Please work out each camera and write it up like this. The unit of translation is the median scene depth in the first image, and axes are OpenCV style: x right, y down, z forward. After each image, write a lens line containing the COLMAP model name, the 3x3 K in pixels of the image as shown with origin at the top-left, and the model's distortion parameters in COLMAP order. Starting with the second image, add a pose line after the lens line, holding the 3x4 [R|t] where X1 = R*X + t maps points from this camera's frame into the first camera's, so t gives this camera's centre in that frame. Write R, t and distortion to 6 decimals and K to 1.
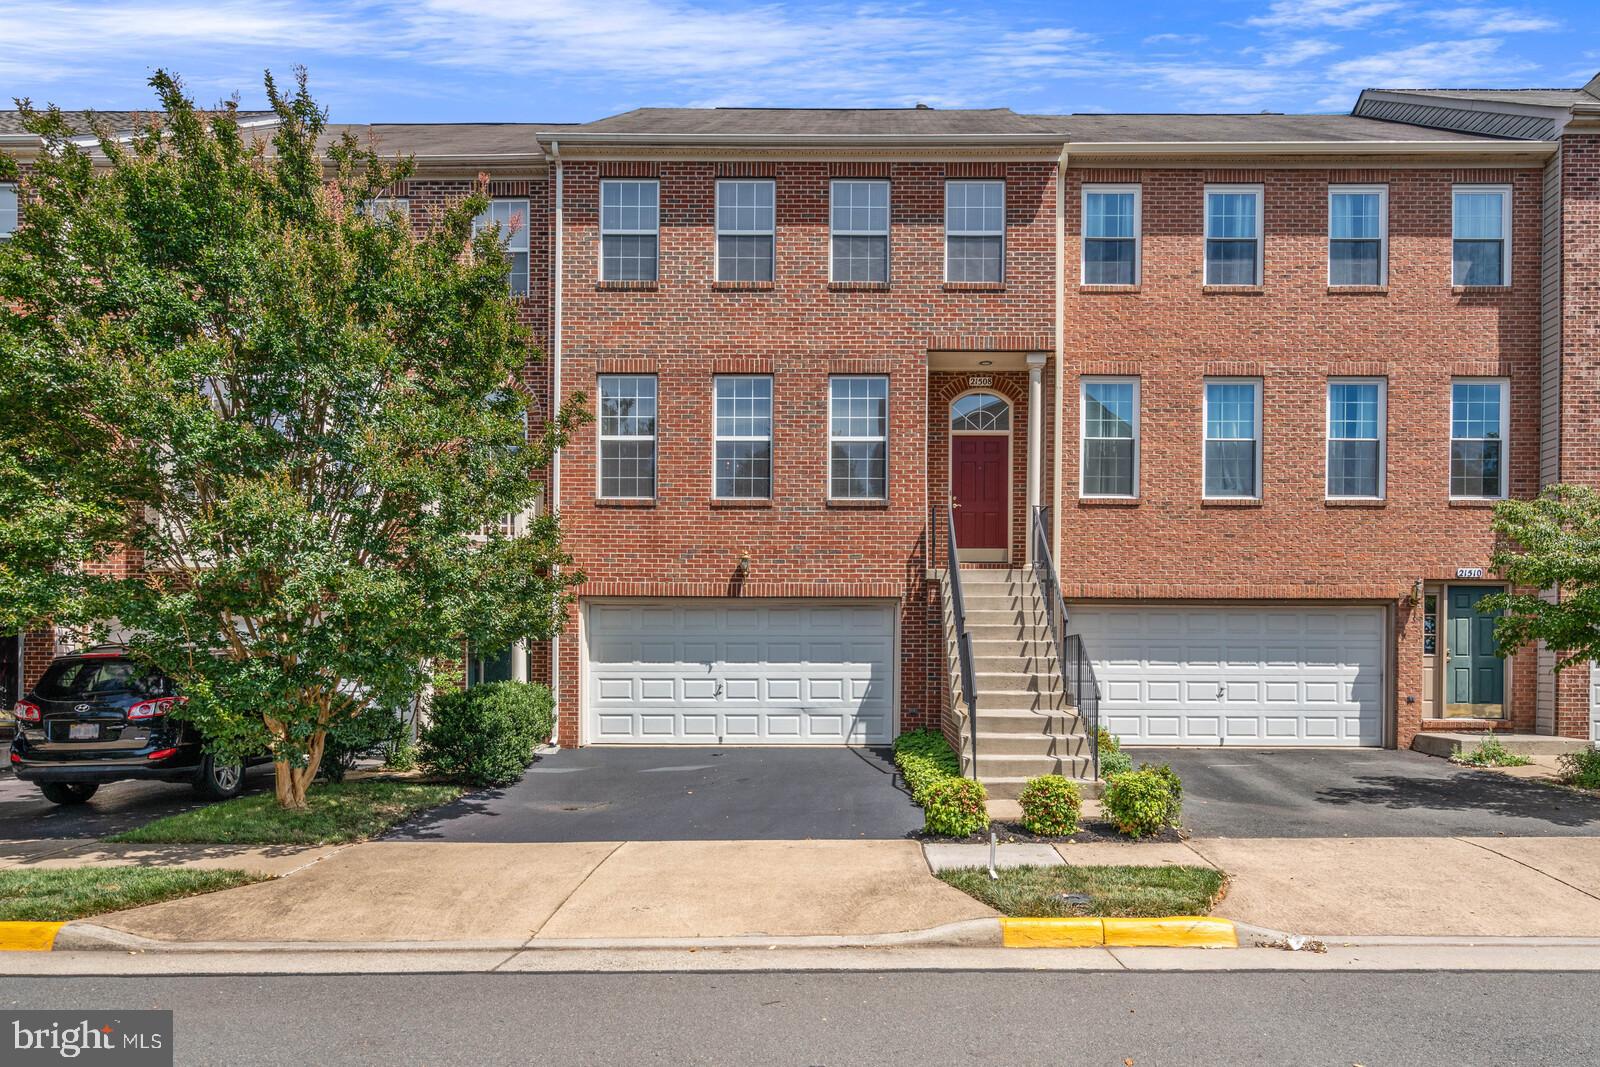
lens RADIAL K [[1059.3, 0, 798.7], [0, 1059.3, 665.8], [0, 0, 1]] dist [0.010458, 0.001110]
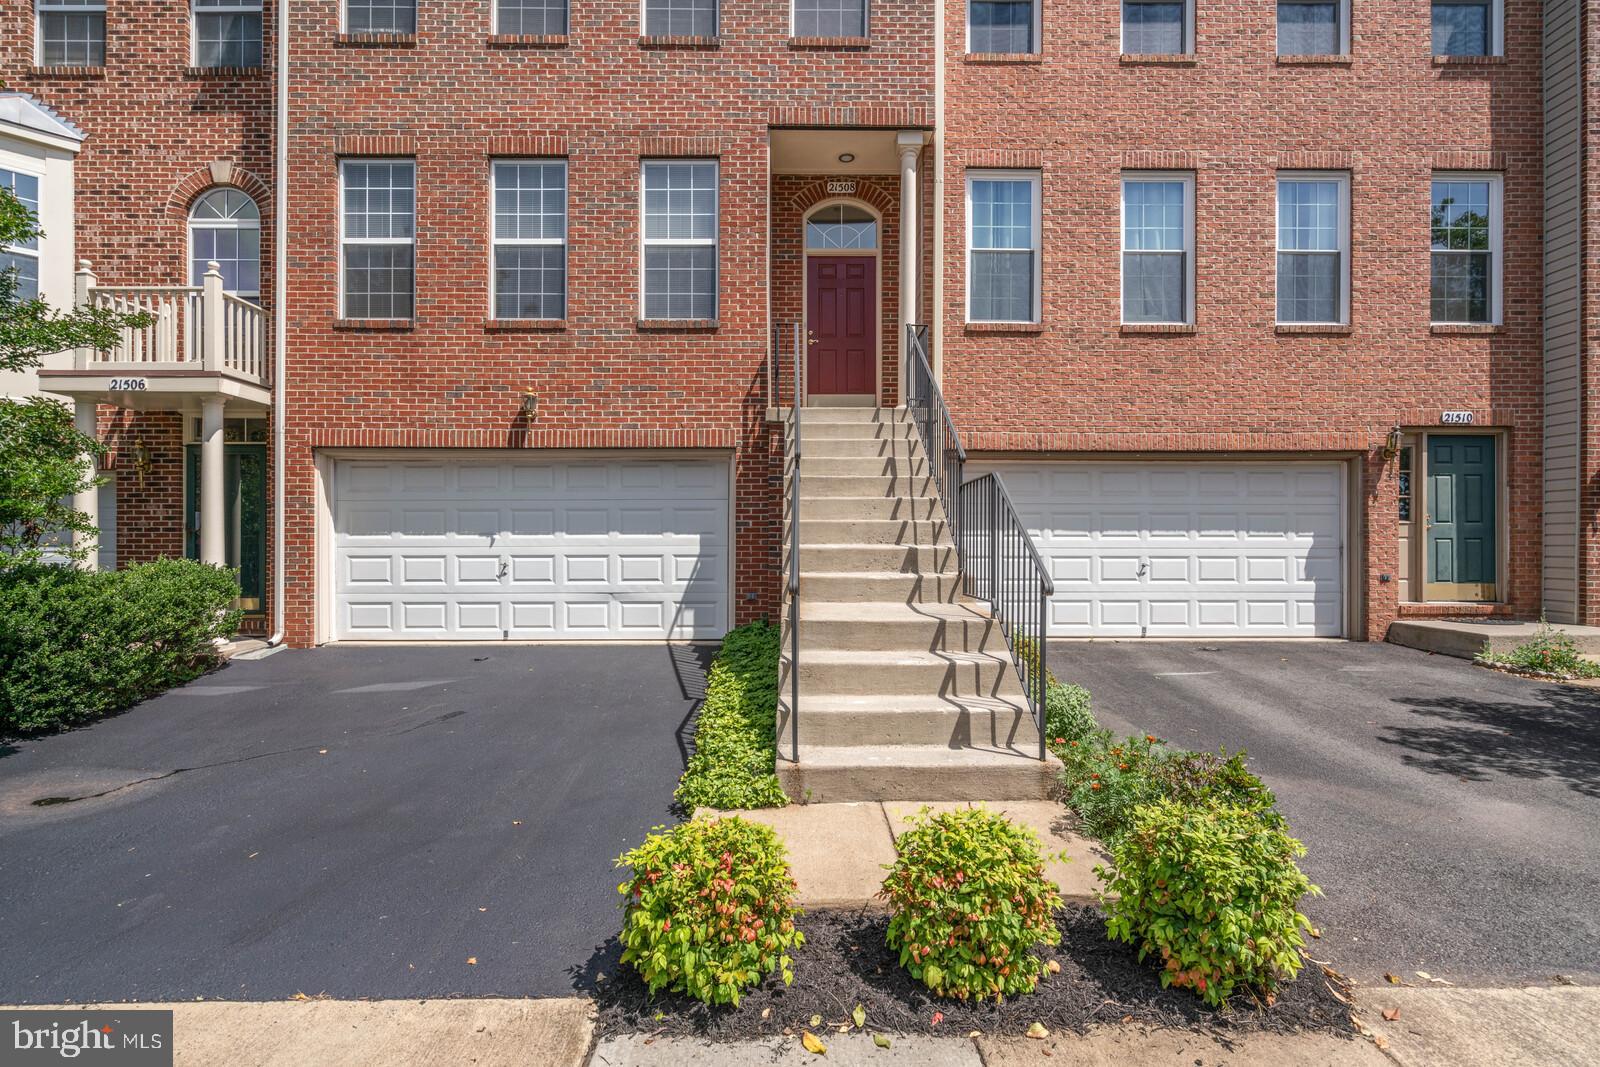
lens RADIAL K [[711.0, 0, 759.1], [0, 711.0, 543.6], [0, 0, 1]] dist [0.002314, 0.000680]
pose [[0.999851, -0.003850, 0.016854, 0.102908], [0.003940, 0.999978, -0.005304, 0.007045], [-0.016833, 0.005369, 0.999844, 0.479546]]
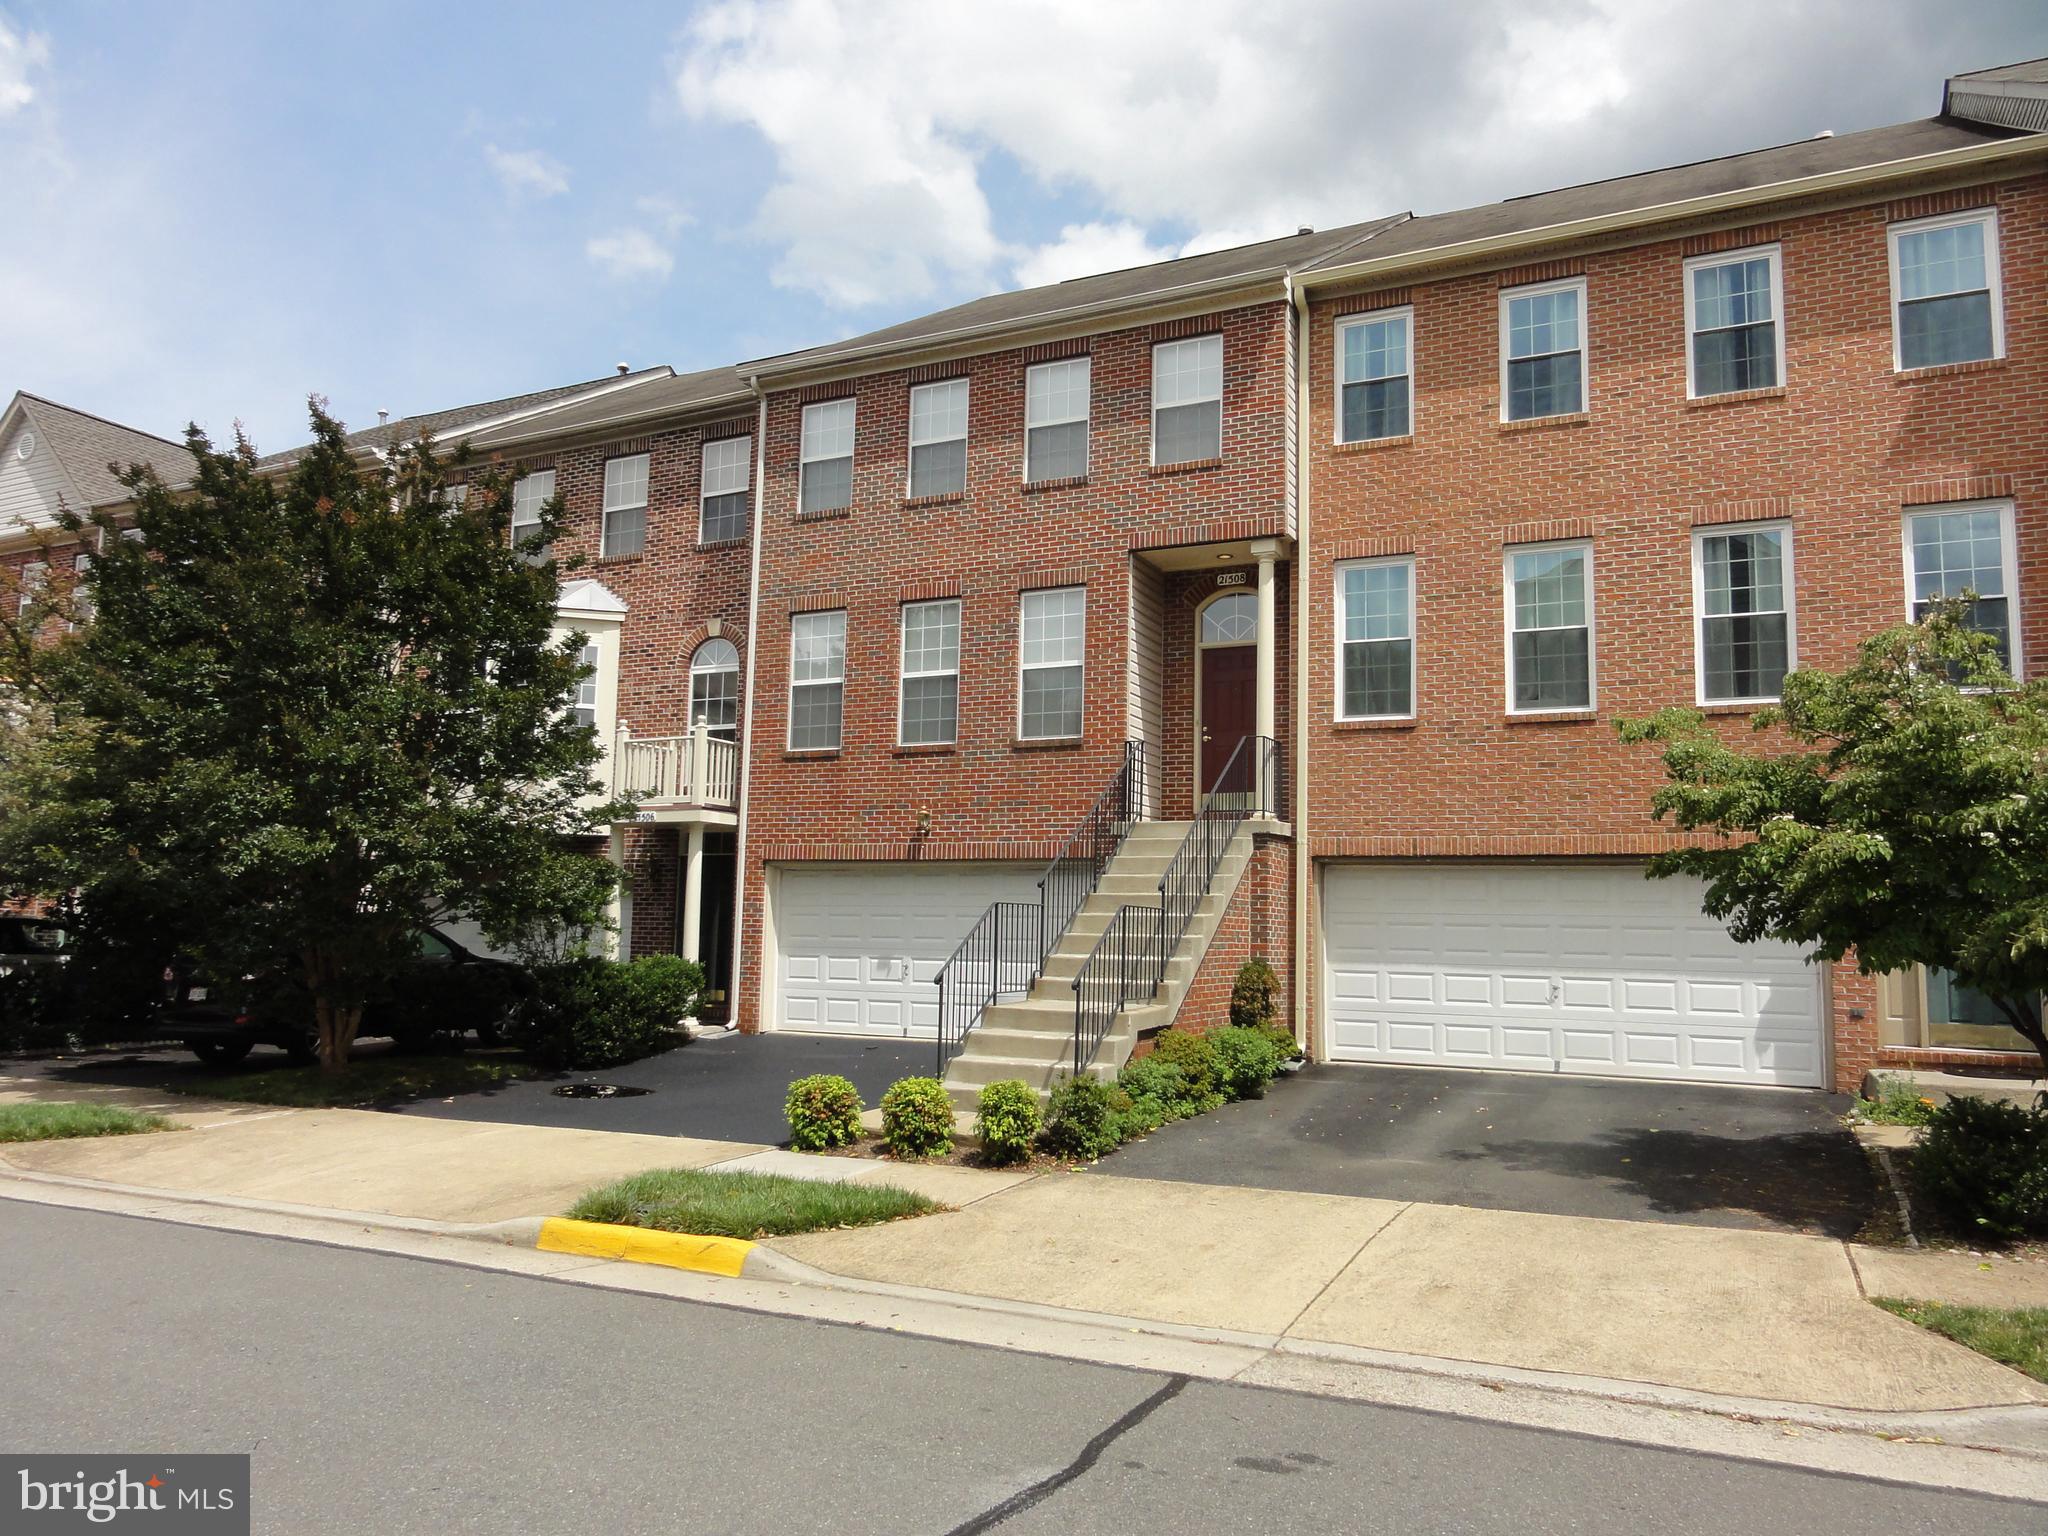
lens RADIAL K [[1431.5, 0, 1024.0], [0, 1431.5, 768.0], [0, 0, 1]] dist [0.003739, -0.000504]
pose [[0.900900, -0.037470, -0.432407, 0.504050], [-0.016994, 0.992457, -0.121406, -0.001020], [0.433694, 0.116722, 0.893468, 0.015064]]
